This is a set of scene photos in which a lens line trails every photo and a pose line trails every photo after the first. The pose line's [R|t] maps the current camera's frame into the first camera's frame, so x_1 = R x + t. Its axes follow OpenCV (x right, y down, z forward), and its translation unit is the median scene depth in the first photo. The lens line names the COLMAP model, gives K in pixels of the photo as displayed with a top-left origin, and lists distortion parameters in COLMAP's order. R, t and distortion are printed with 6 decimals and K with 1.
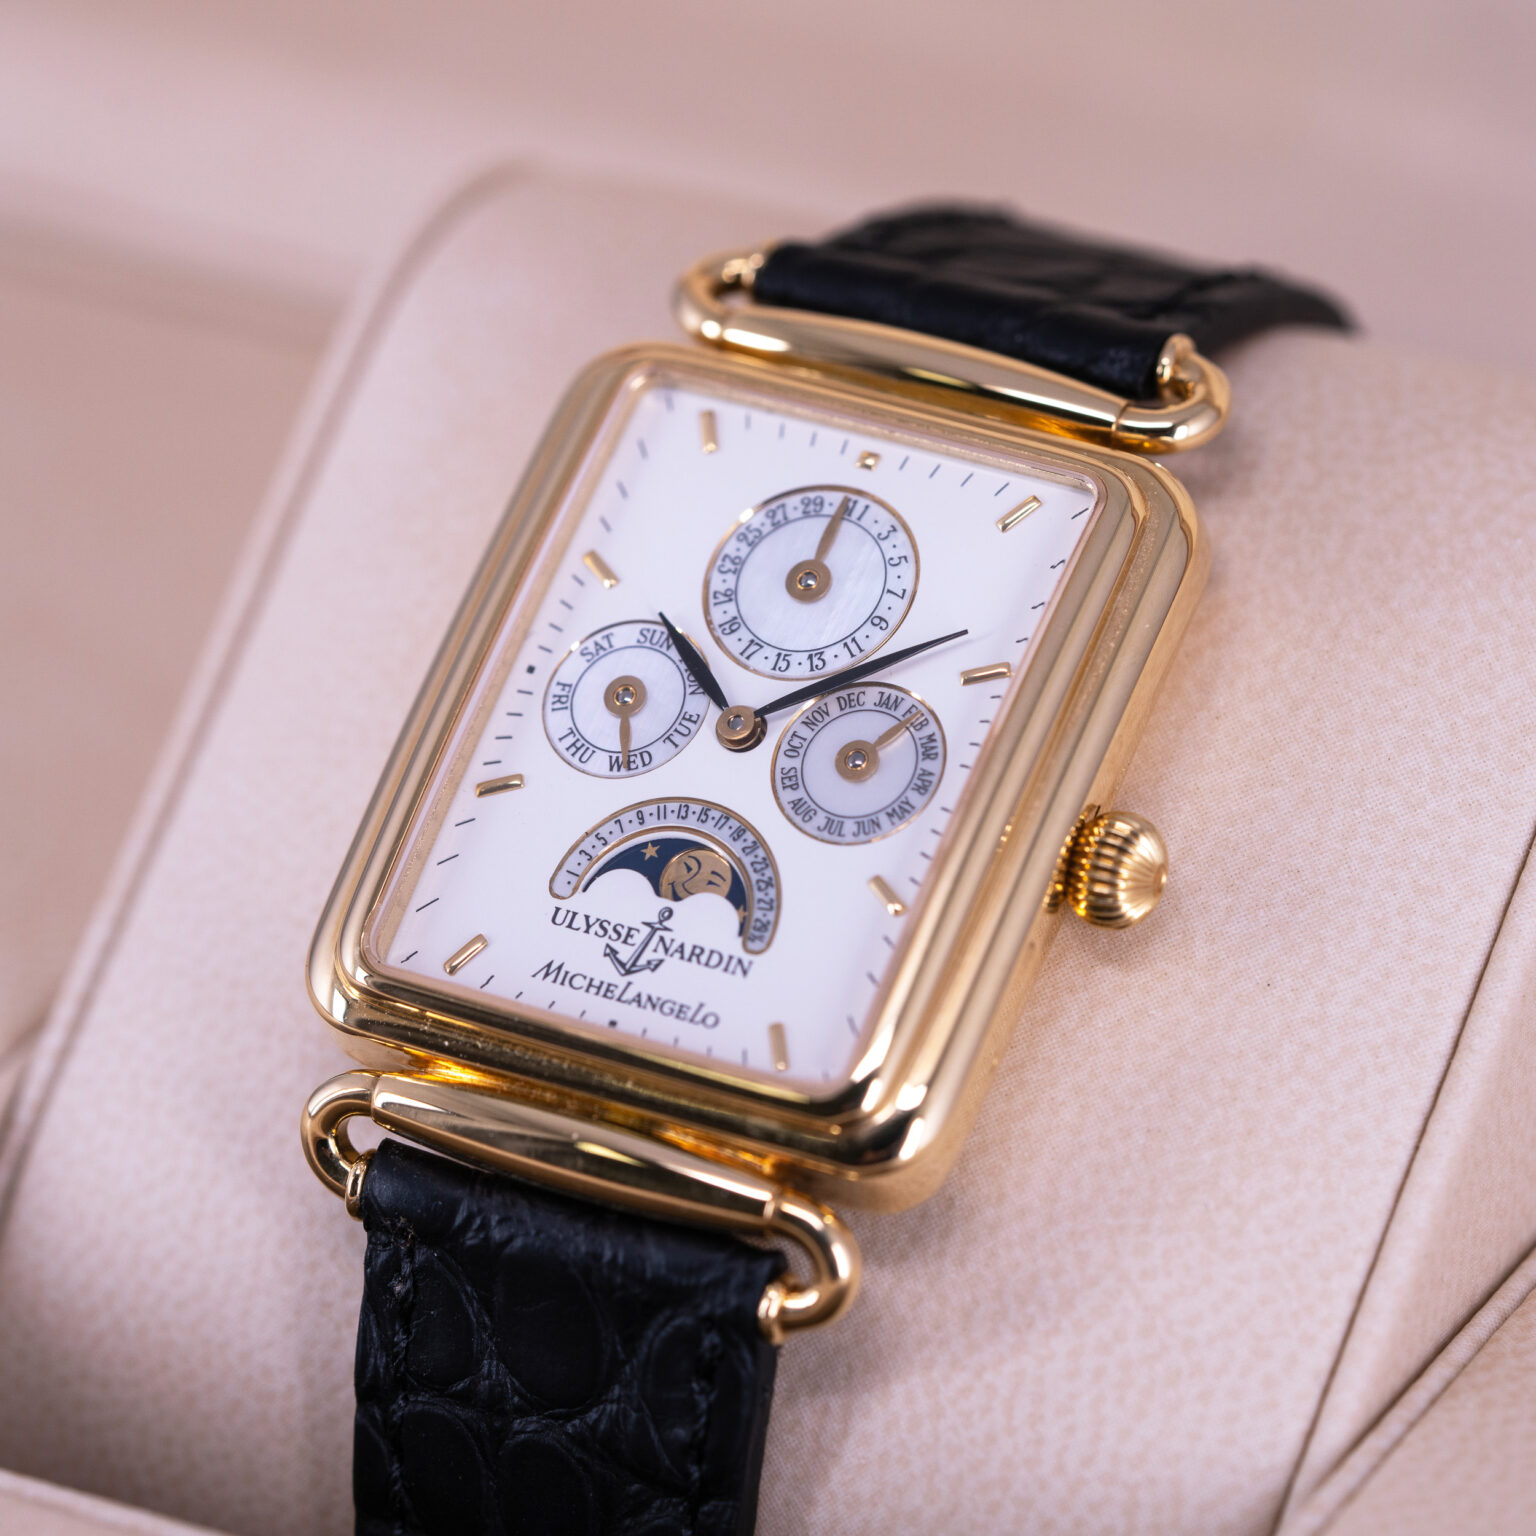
lens RADIAL K [[9300.5, 0, 768.0], [0, 9300.5, 768.0], [0, 0, 1]] dist [-0.730186, -28.120214]
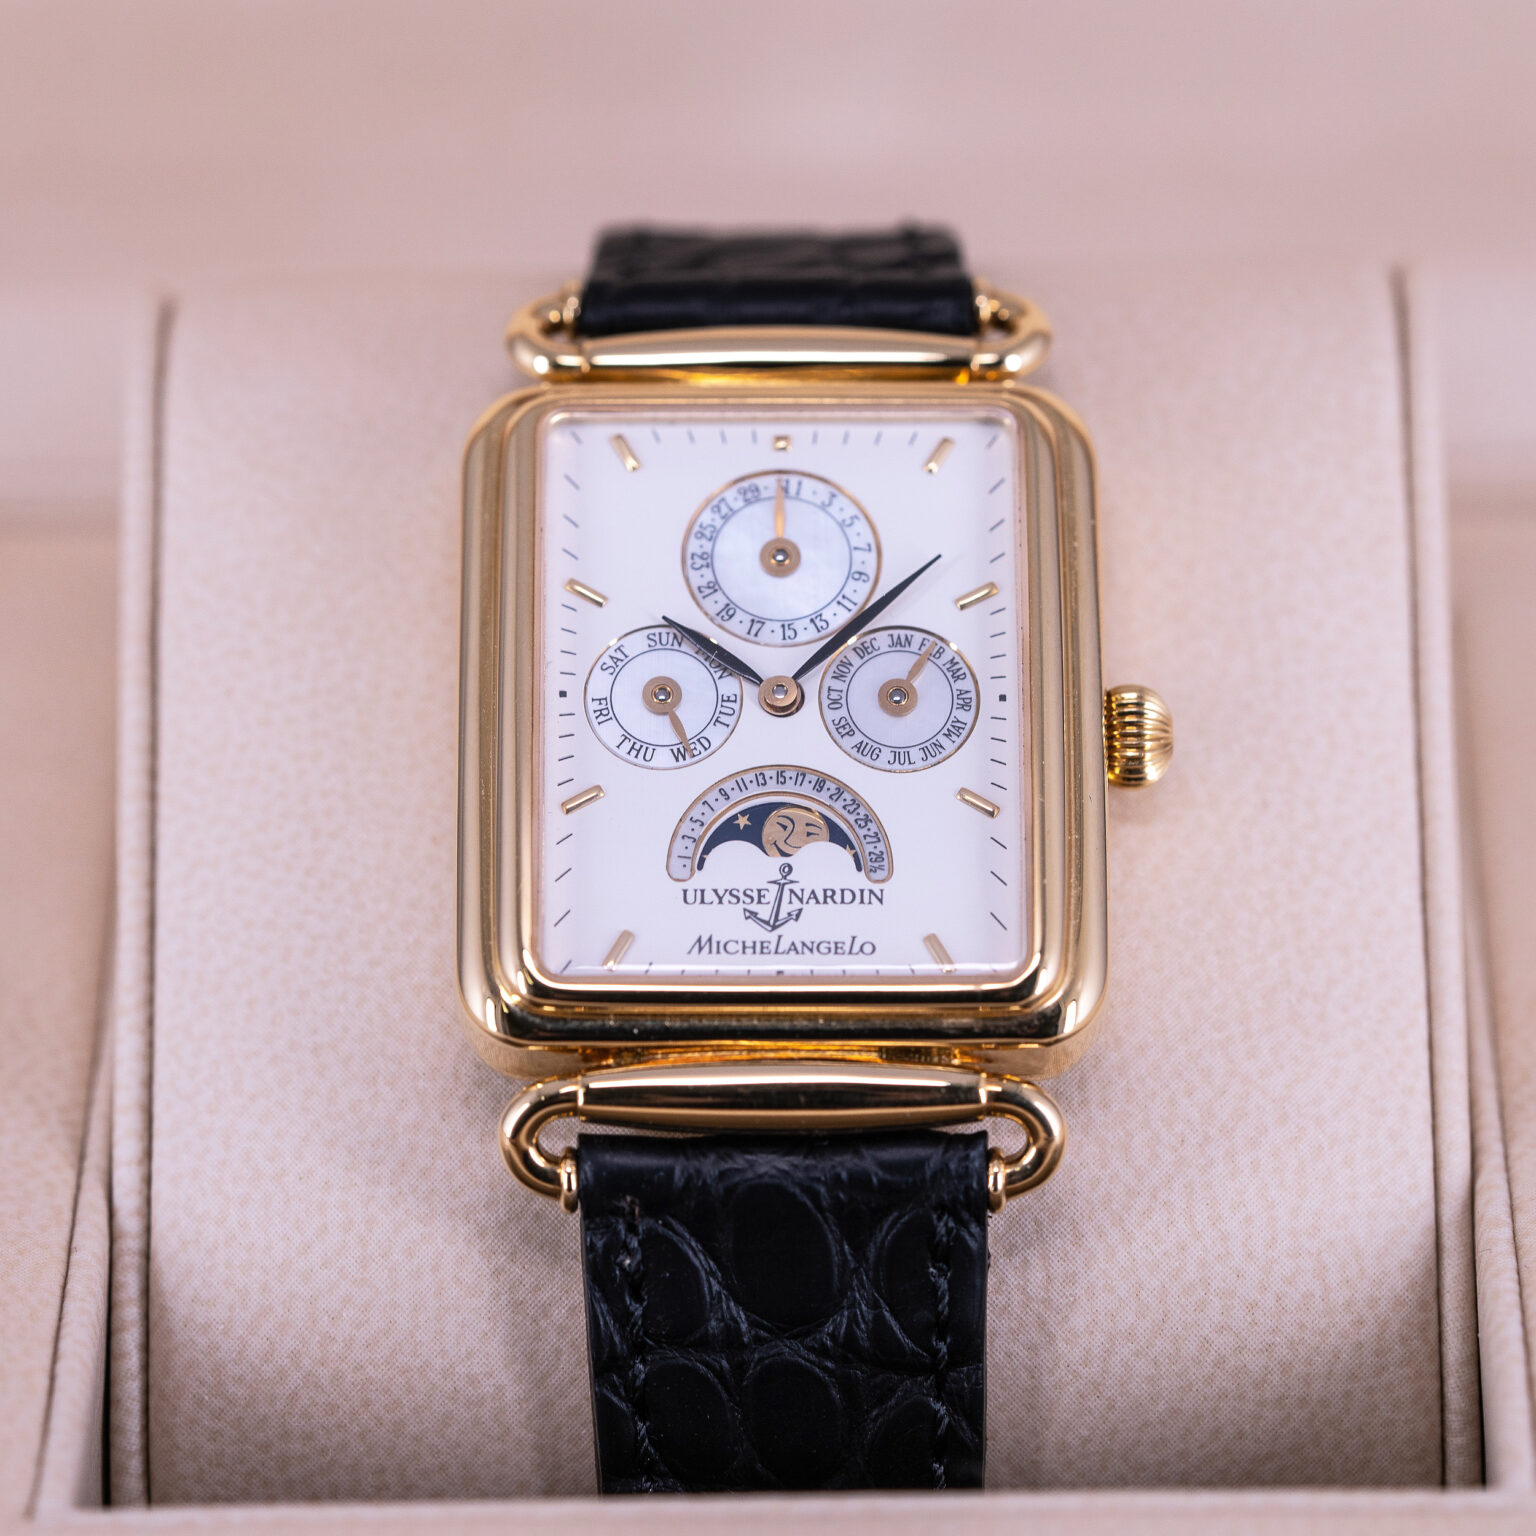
lens RADIAL K [[9300.5, 0, 768.0], [0, 9300.5, 768.0], [0, 0, 1]] dist [-0.730186, -28.120214]
pose [[0.892205, -0.235073, 0.385631, -0.437850], [0.239594, 0.970165, 0.037063, -0.037708], [-0.382839, 0.059327, 0.921908, -0.025143]]
